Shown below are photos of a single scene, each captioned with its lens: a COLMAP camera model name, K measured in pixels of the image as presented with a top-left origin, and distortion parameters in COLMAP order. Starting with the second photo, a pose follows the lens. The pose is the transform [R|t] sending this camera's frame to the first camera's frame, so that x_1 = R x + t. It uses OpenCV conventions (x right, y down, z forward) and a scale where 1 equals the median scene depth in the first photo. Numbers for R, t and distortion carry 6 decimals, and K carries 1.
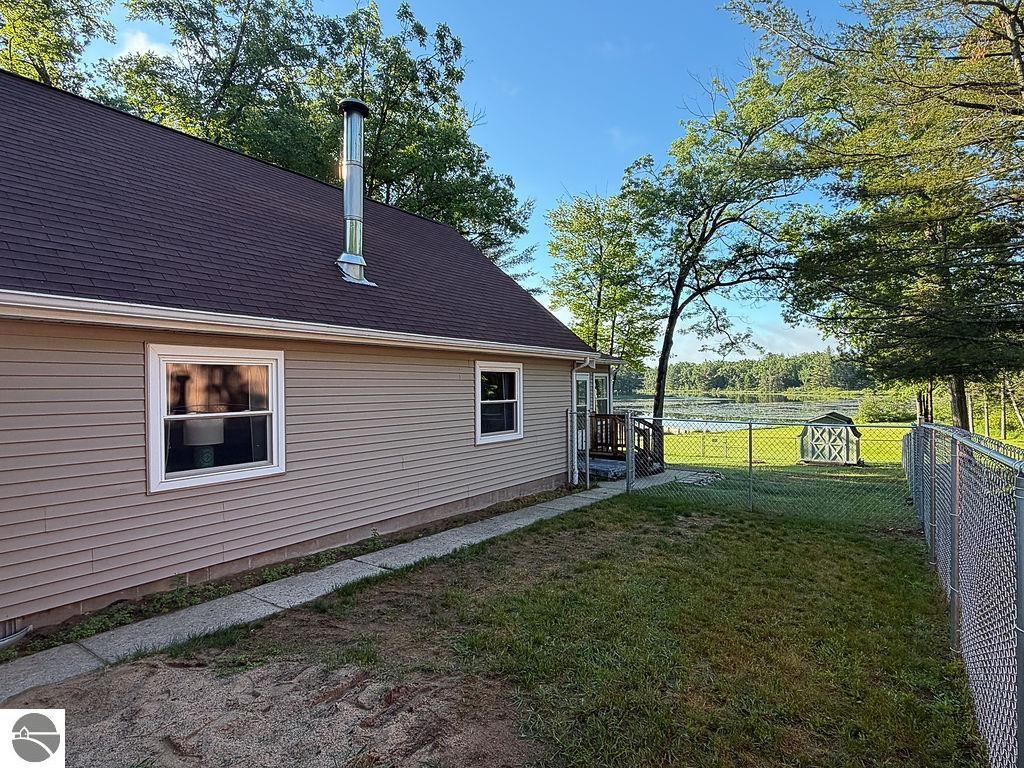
lens RADIAL K [[562.8, 0, 515.8], [0, 562.8, 386.4], [0, 0, 1]] dist [0.002625, 0.001069]
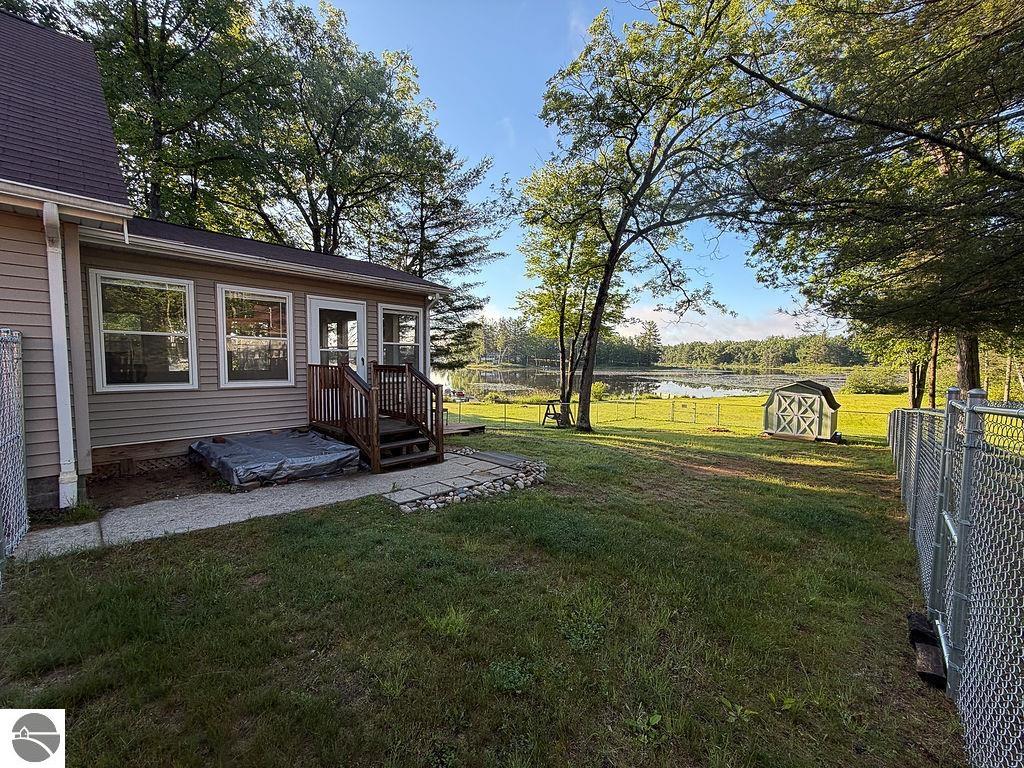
lens RADIAL K [[411.9, 0, 509.0], [0, 411.9, 385.6], [0, 0, 1]] dist [-0.002193, 0.000837]
pose [[0.989188, 0.027031, -0.144144, 0.194972], [-0.017670, 0.997674, 0.065832, 0.020387], [0.145588, -0.062573, 0.987365, 0.293093]]
